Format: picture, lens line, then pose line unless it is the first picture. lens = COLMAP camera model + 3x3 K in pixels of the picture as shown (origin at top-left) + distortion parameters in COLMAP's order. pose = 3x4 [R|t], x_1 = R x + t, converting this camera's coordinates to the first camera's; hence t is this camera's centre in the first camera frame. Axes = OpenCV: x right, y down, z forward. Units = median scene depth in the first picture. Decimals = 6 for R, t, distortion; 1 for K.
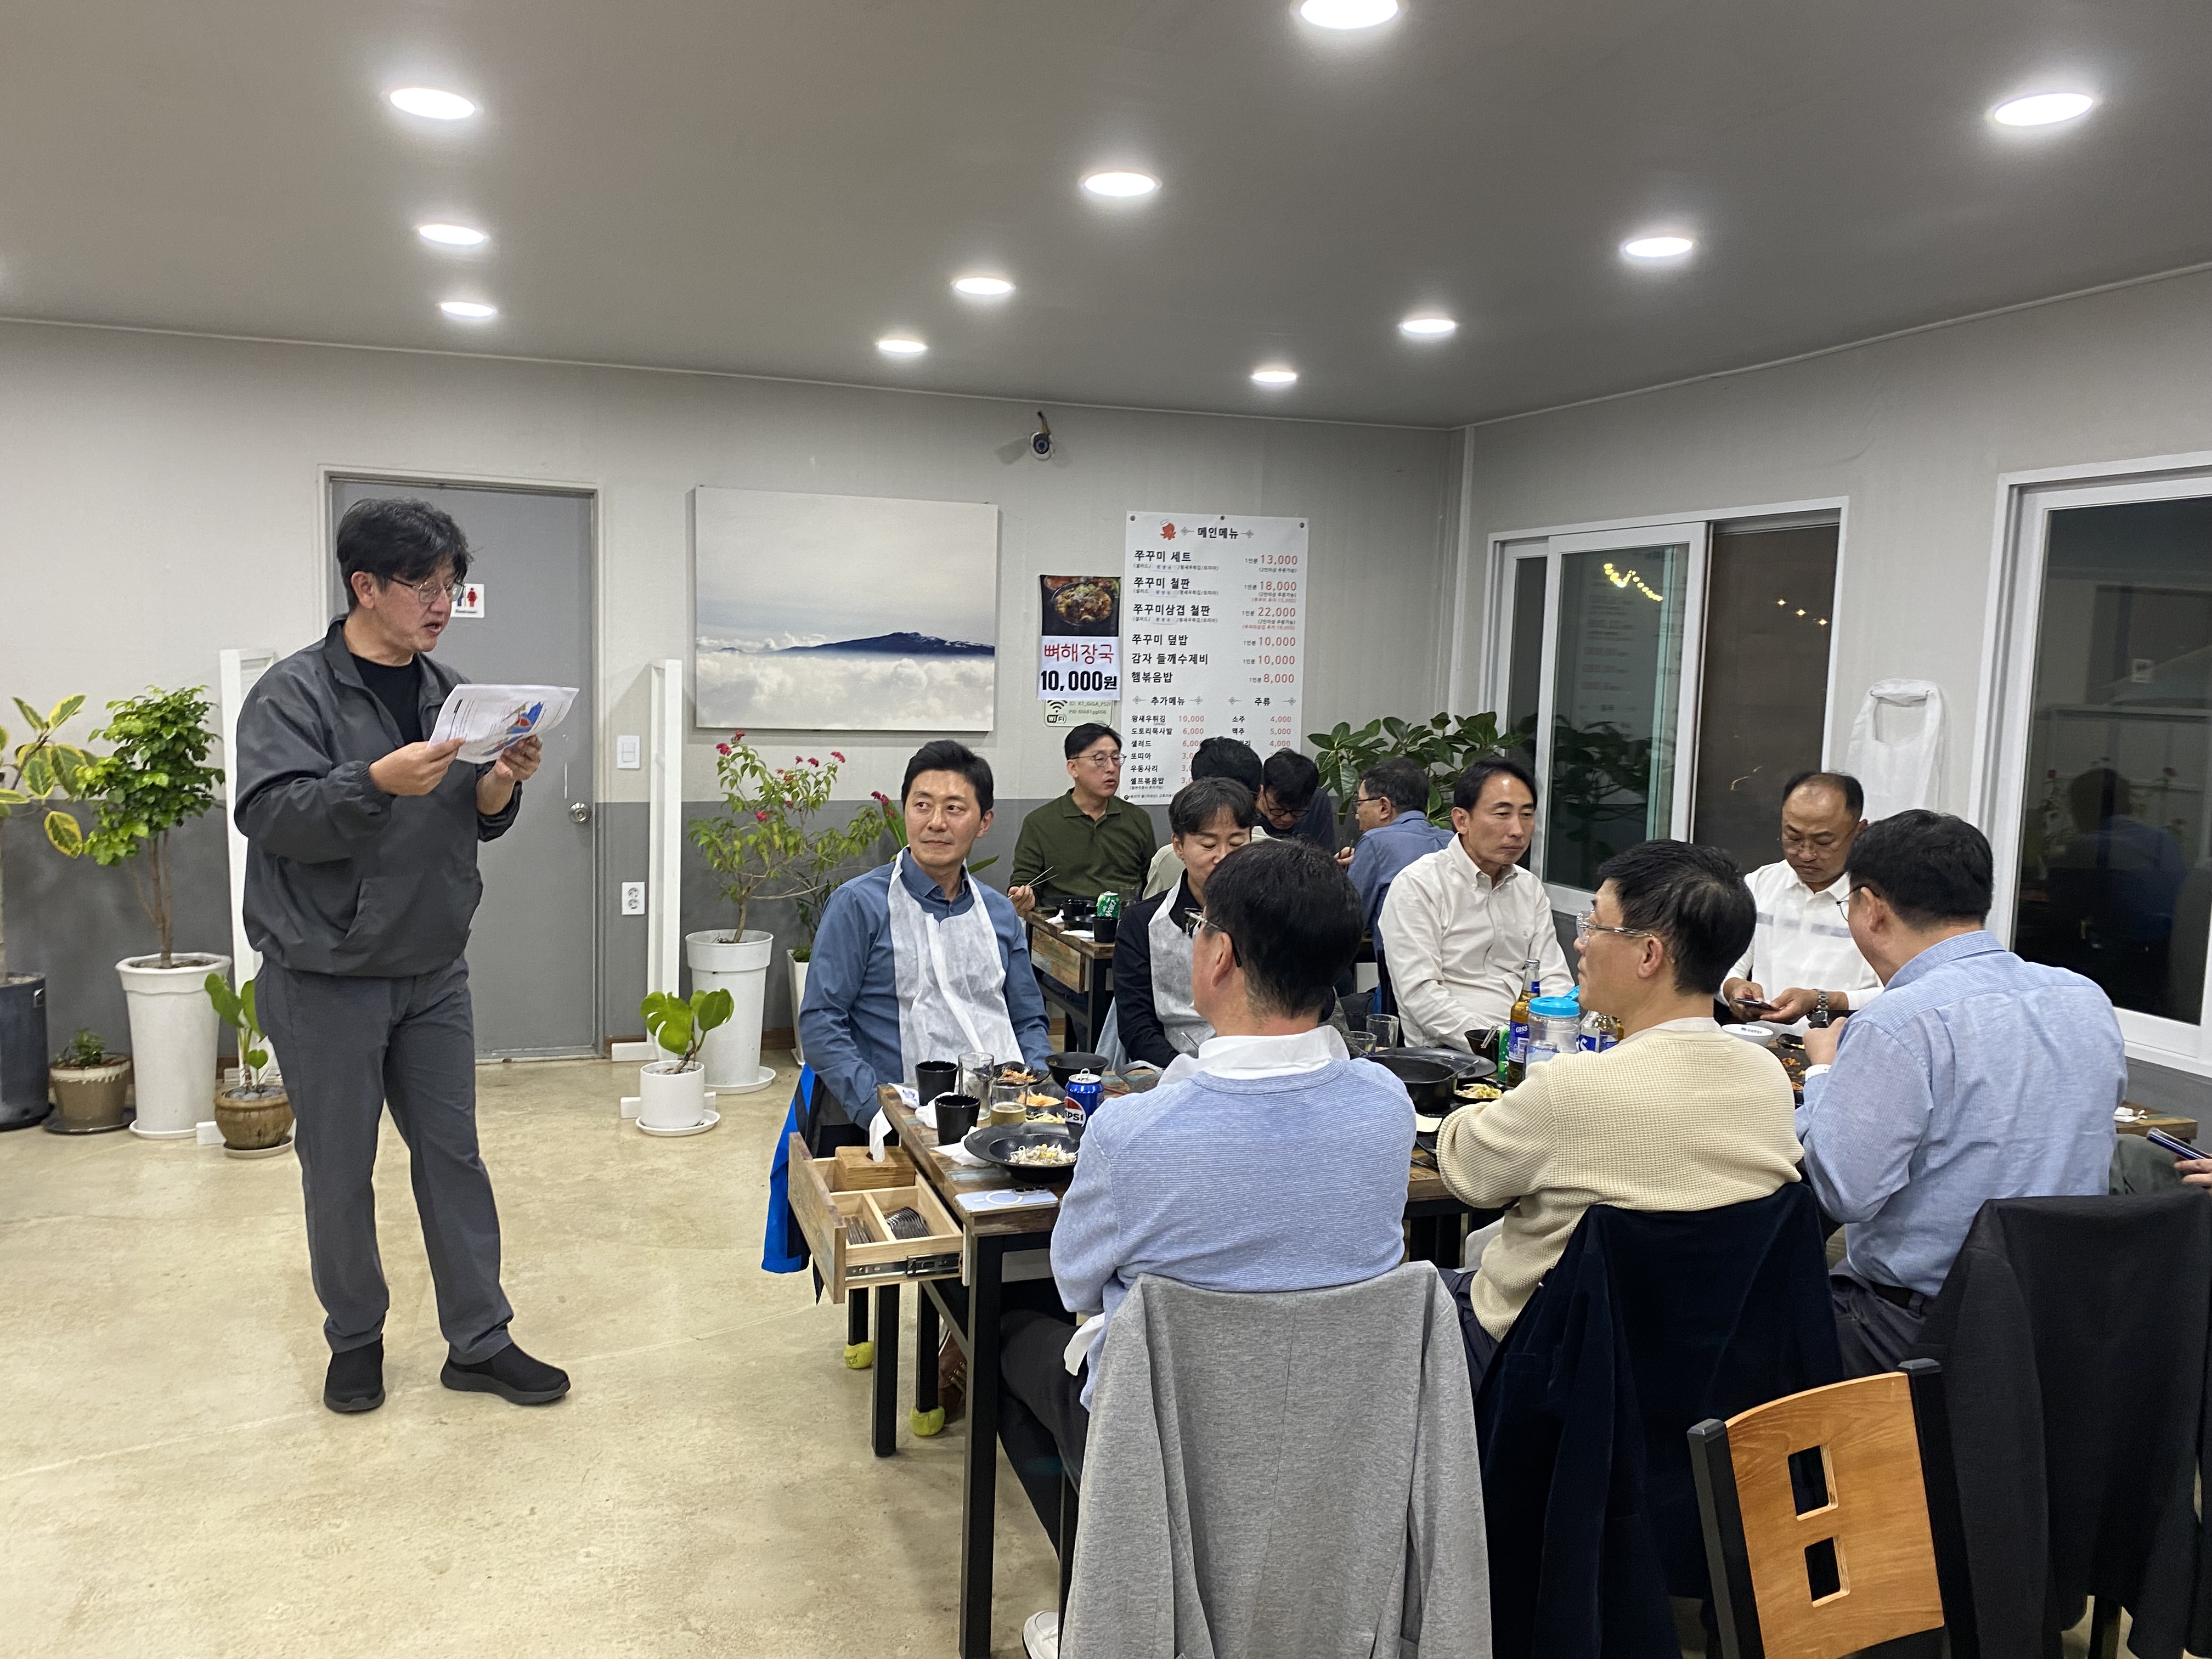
lens RADIAL K [[1651.6, 0, 1090.0], [0, 1651.6, 816.2], [0, 0, 1]] dist [0.013656, -0.012400]
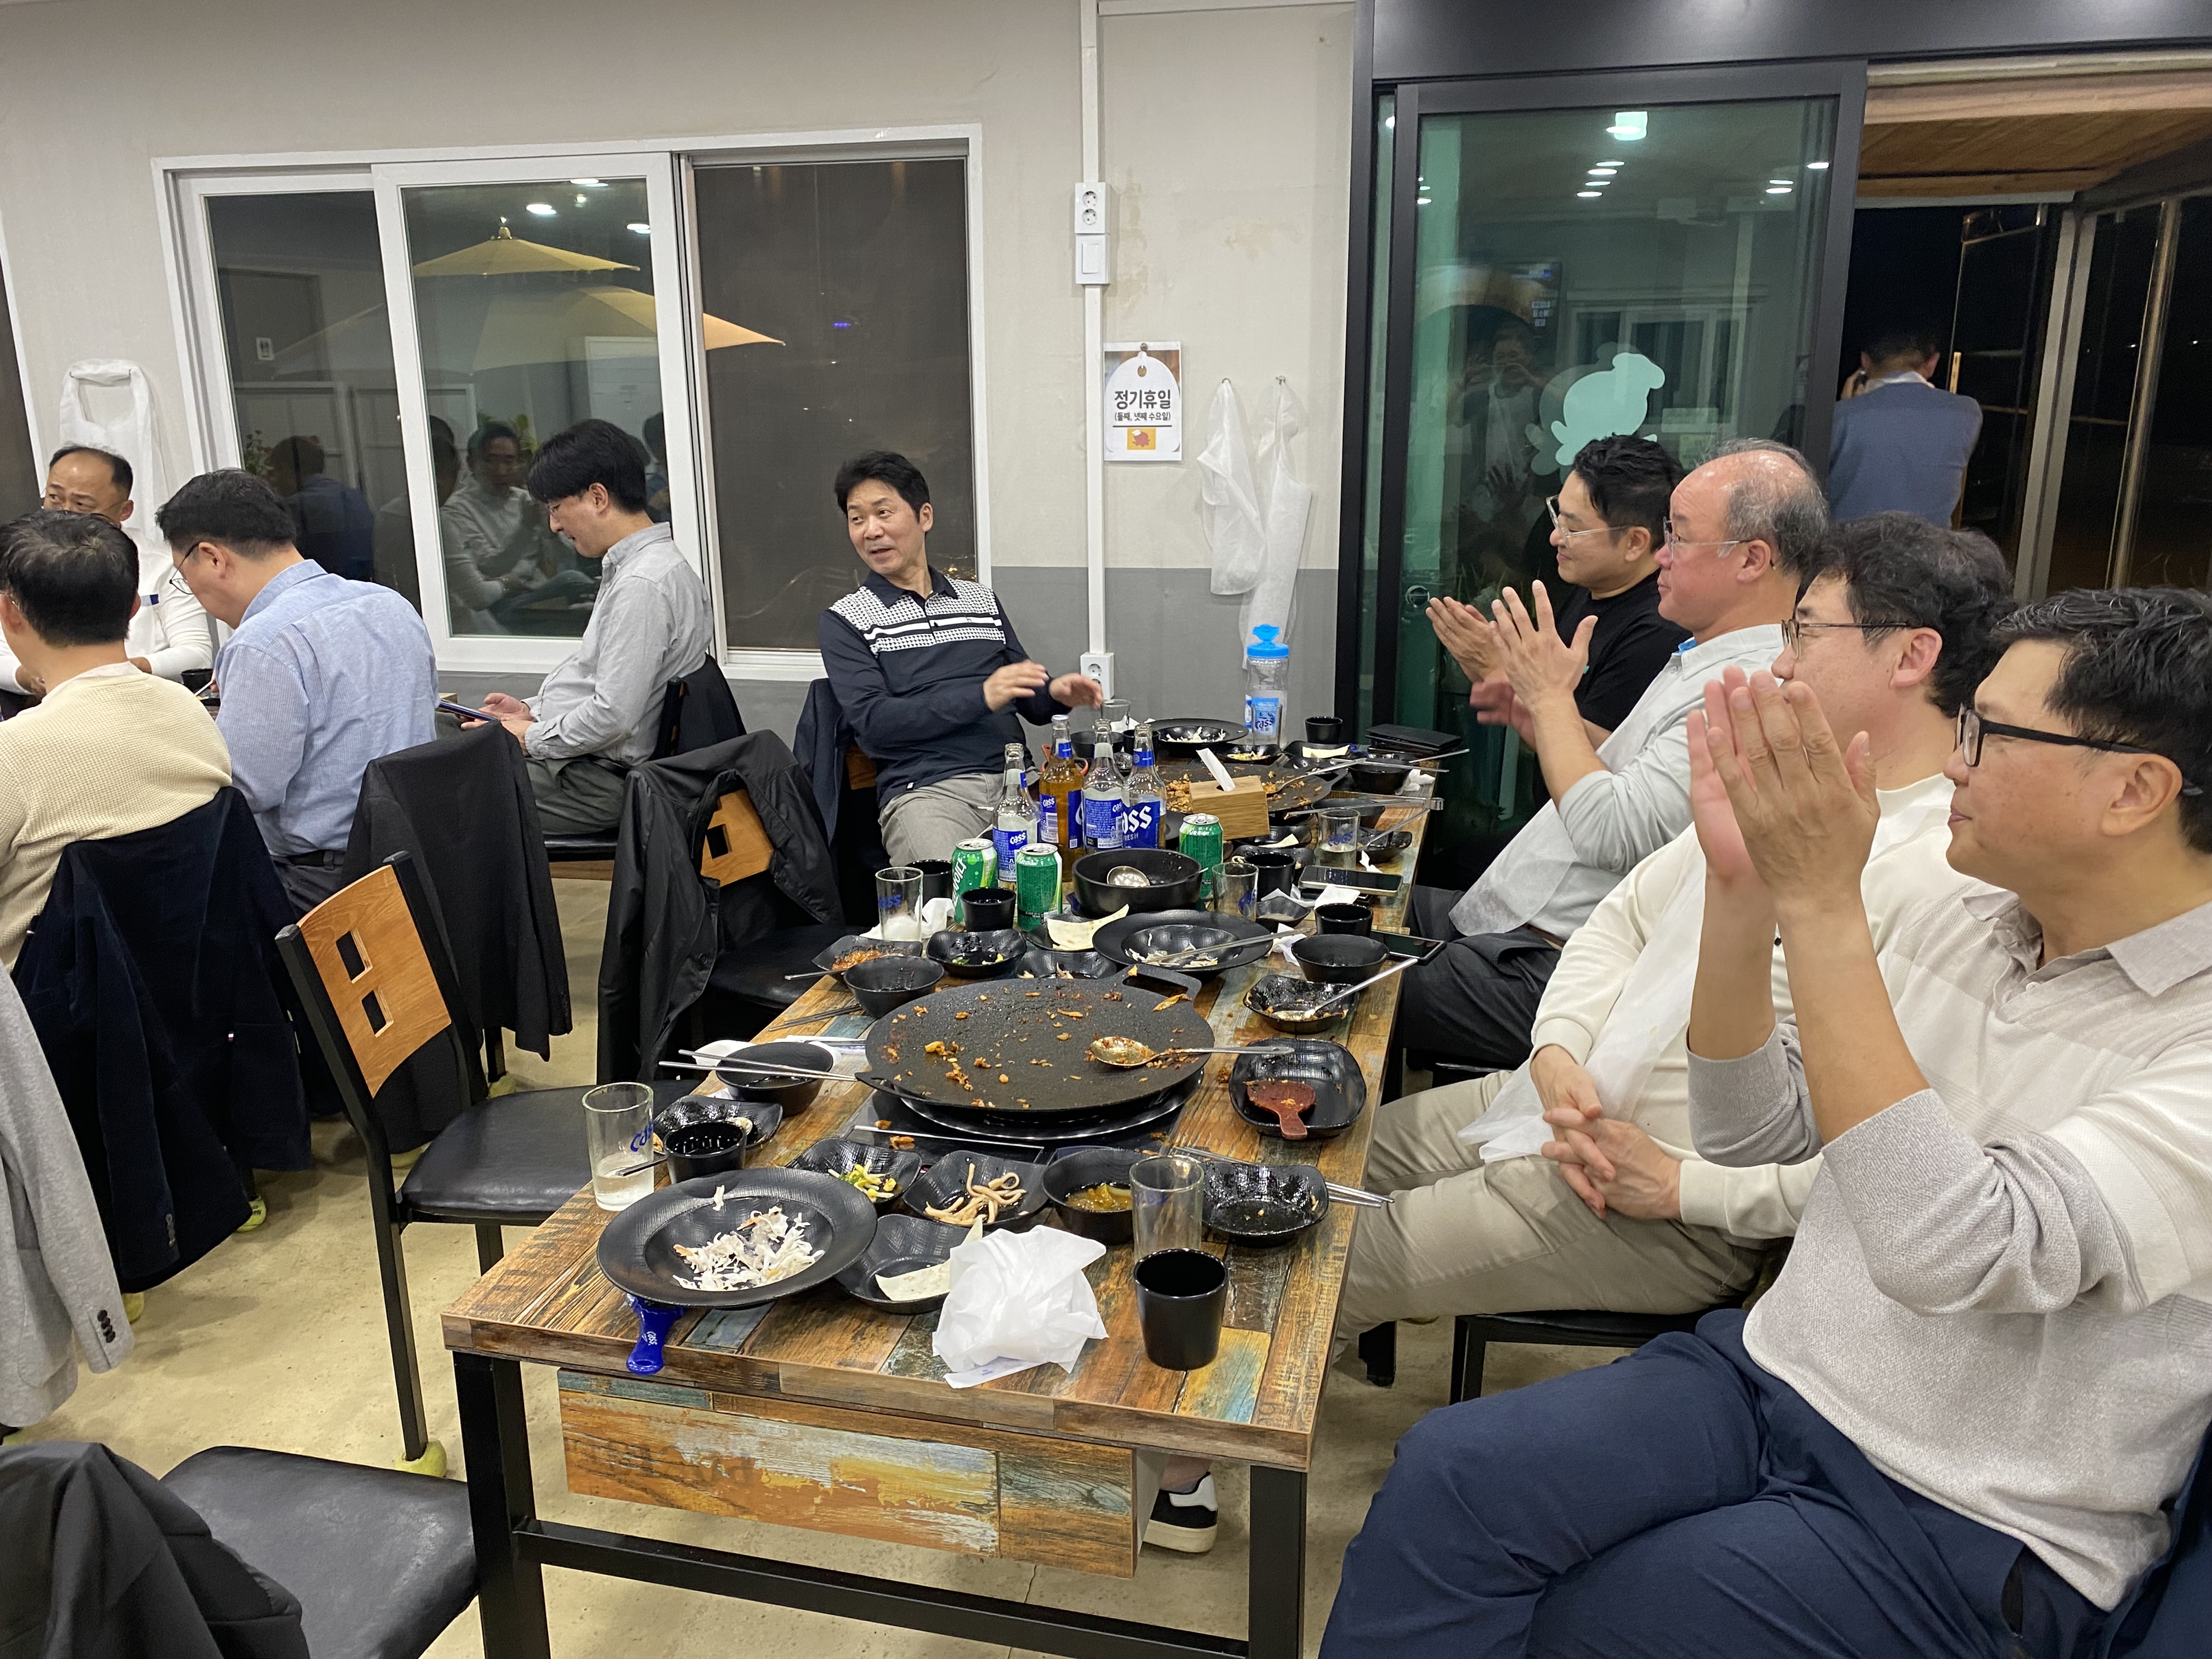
lens RADIAL K [[1651.6, 0, 1091.5], [0, 1651.6, 817.8], [0, 0, 1]] dist [0.013656, -0.012400]
pose [[0.501552, -0.260316, 0.825034, -0.248790], [0.106797, 0.964992, 0.239552, 0.023266], [-0.858510, -0.032037, 0.511794, -0.148167]]
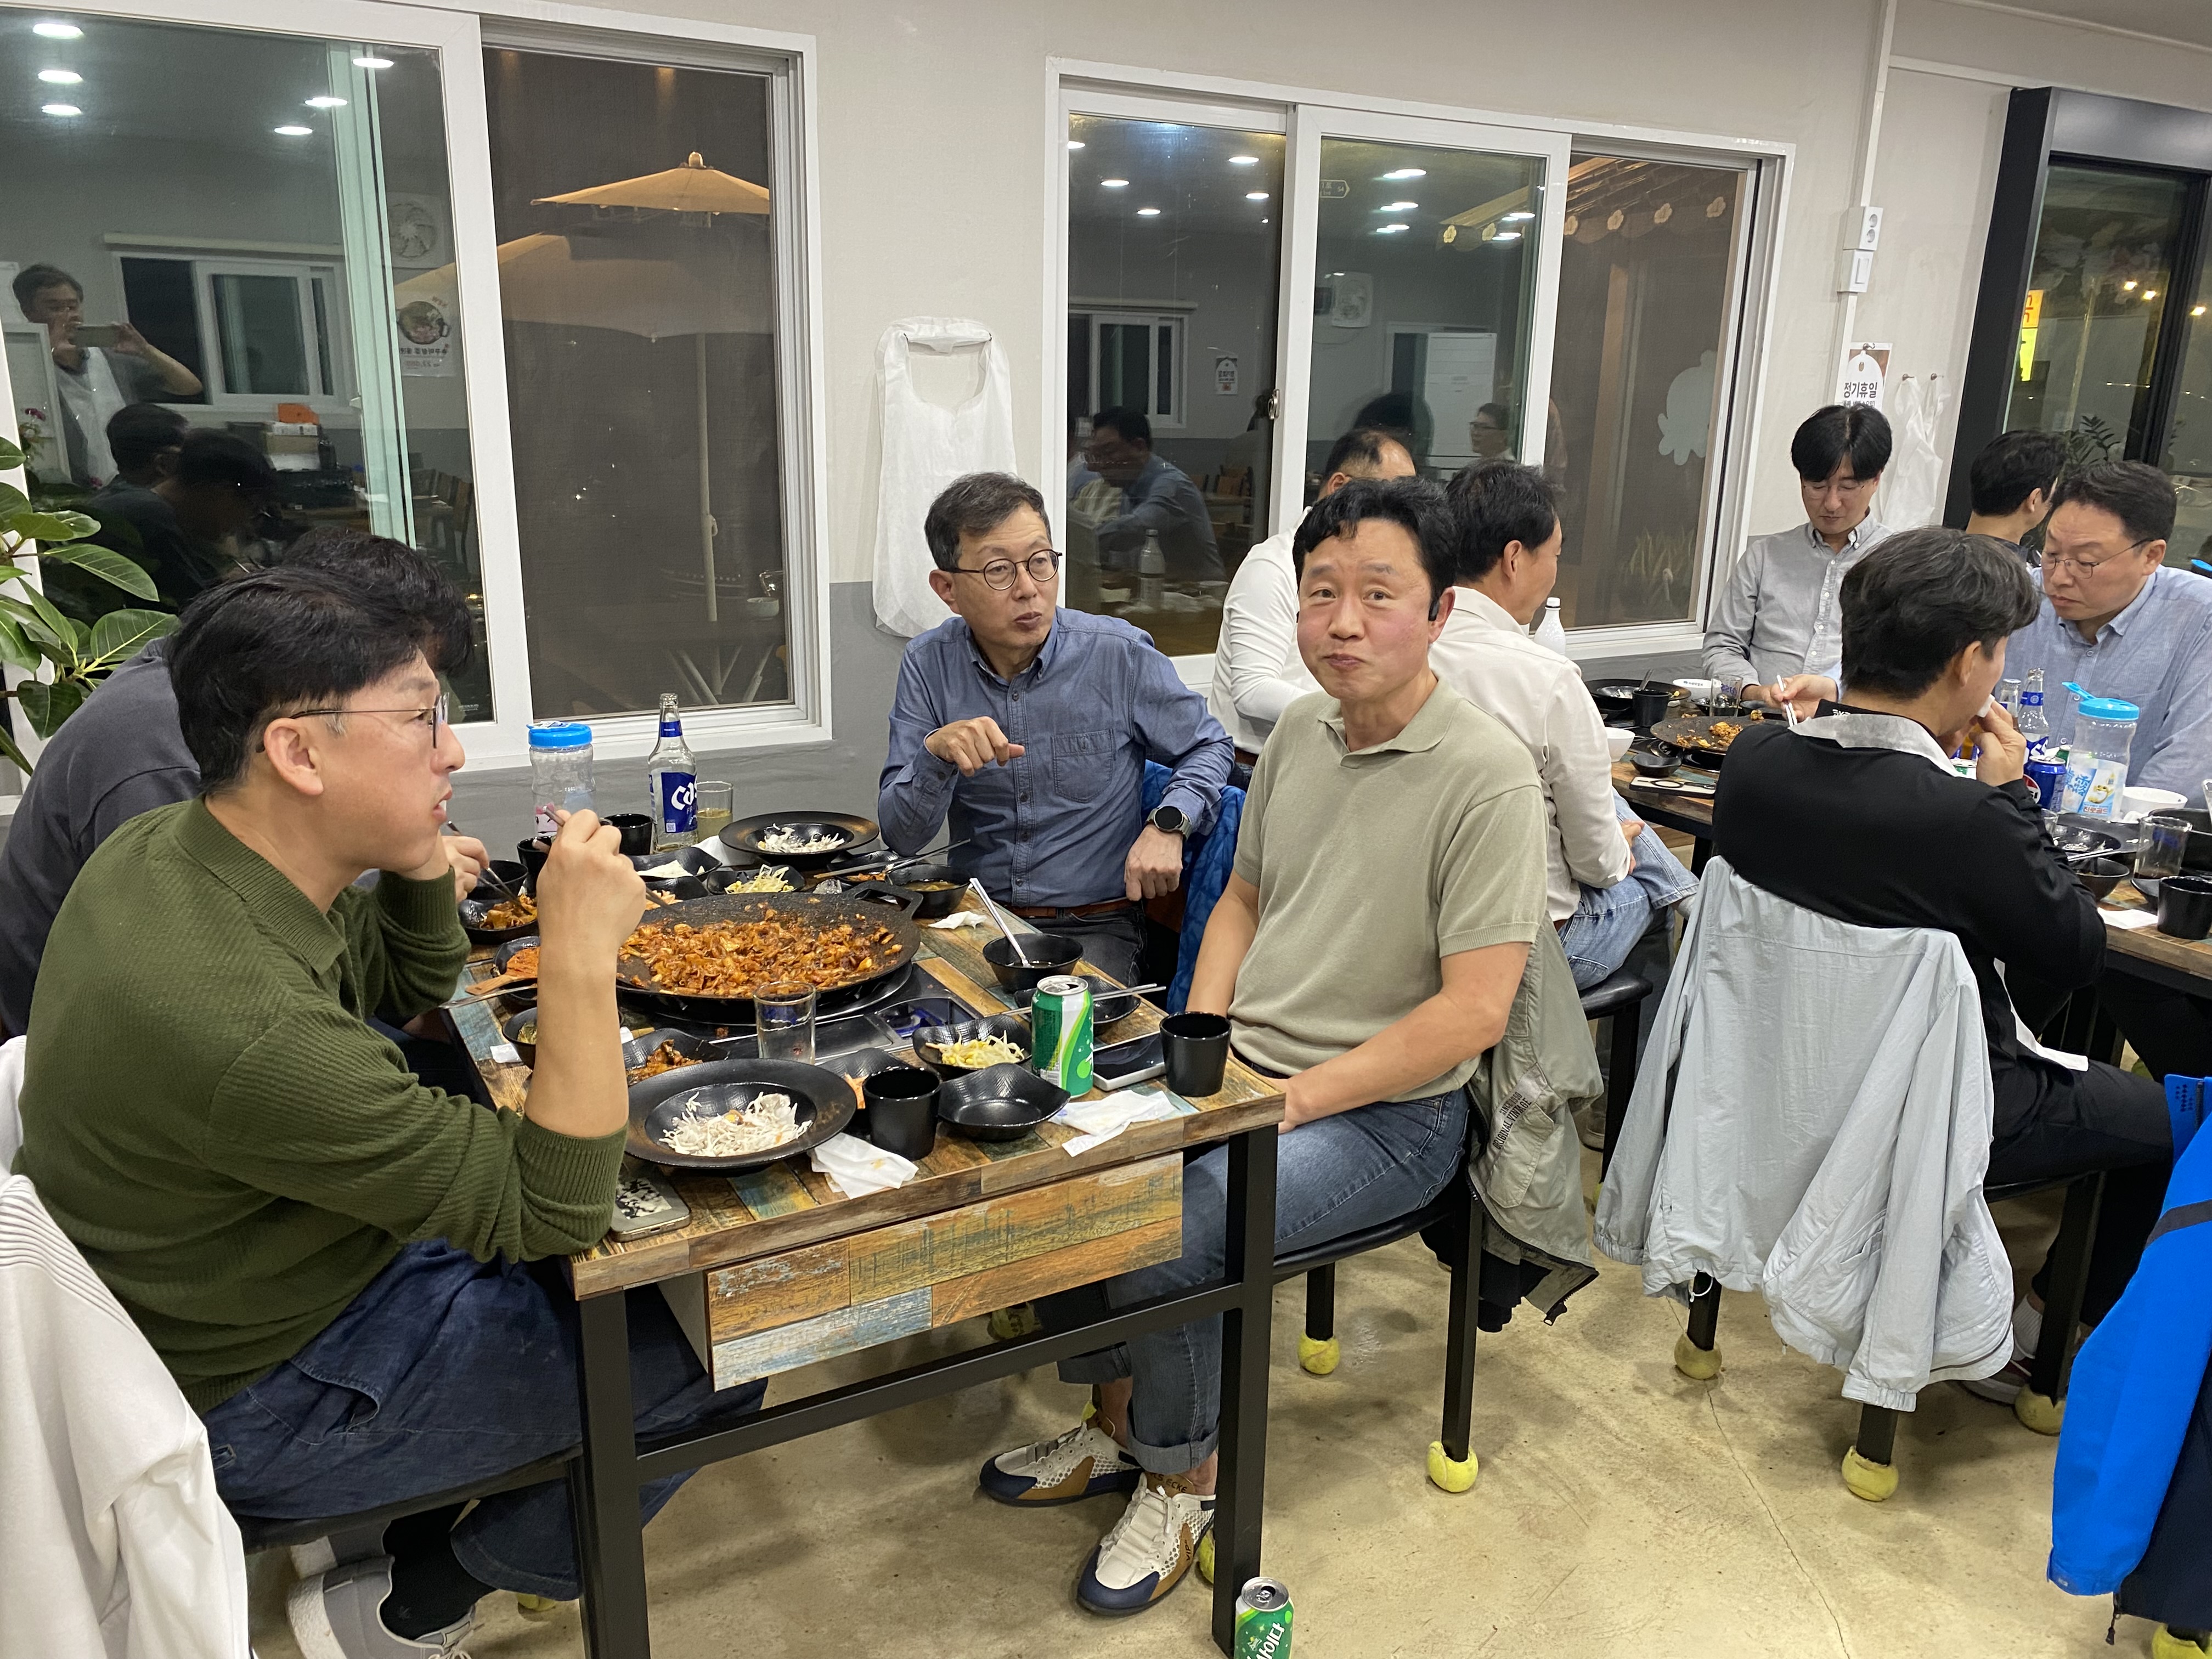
lens RADIAL K [[1651.6, 0, 1112.0], [0, 1651.6, 828.9], [0, 0, 1]] dist [0.013656, -0.012400]
pose [[-0.205135, -0.319876, 0.924986, -0.593355], [0.056325, 0.939660, 0.337442, -0.215373], [-0.977112, 0.121321, -0.174740, 2.042576]]
